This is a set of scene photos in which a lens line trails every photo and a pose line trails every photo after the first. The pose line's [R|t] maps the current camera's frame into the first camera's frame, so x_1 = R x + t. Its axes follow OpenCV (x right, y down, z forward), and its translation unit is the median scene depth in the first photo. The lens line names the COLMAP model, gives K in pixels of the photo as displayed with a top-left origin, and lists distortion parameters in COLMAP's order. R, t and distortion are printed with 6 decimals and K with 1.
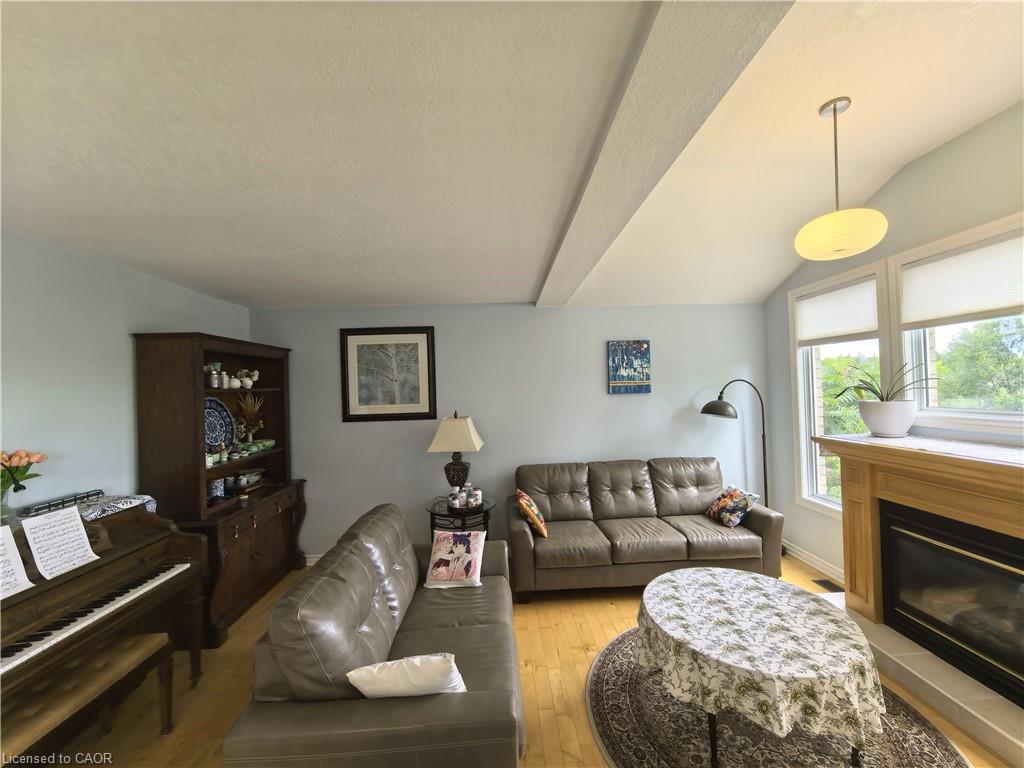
lens RADIAL K [[402.5, 0, 512.0], [0, 402.5, 384.0], [0, 0, 1]] dist [-0.000328, 0.000436]
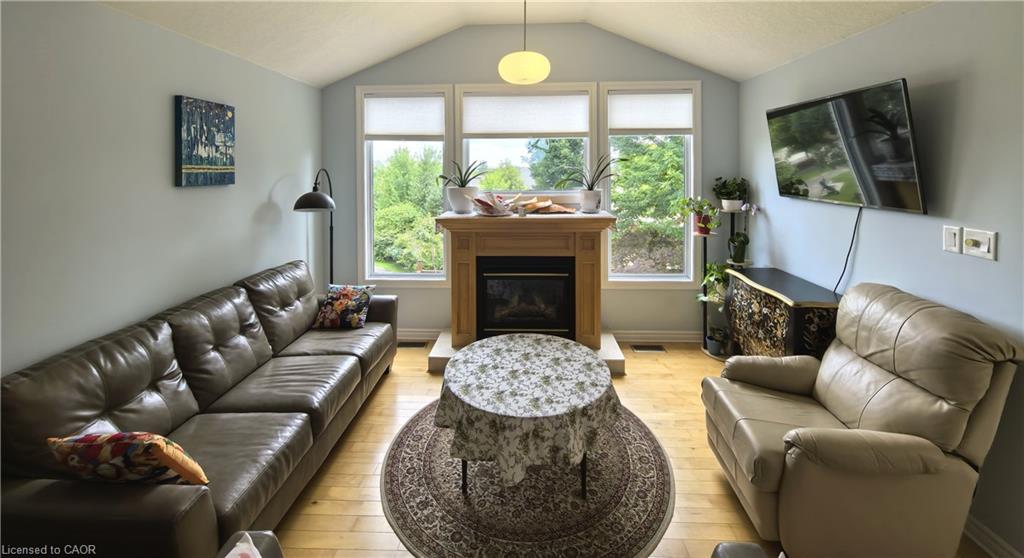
lens RADIAL K [[404.9, 0, 510.8], [0, 404.9, 172.6], [0, 0, 1]] dist [-0.000137, 0.000033]
pose [[0.074381, 0.018998, 0.997049, -0.320694], [-0.009712, 0.999785, -0.018326, 0.010799], [-0.997183, -0.008320, 0.074549, 0.506815]]
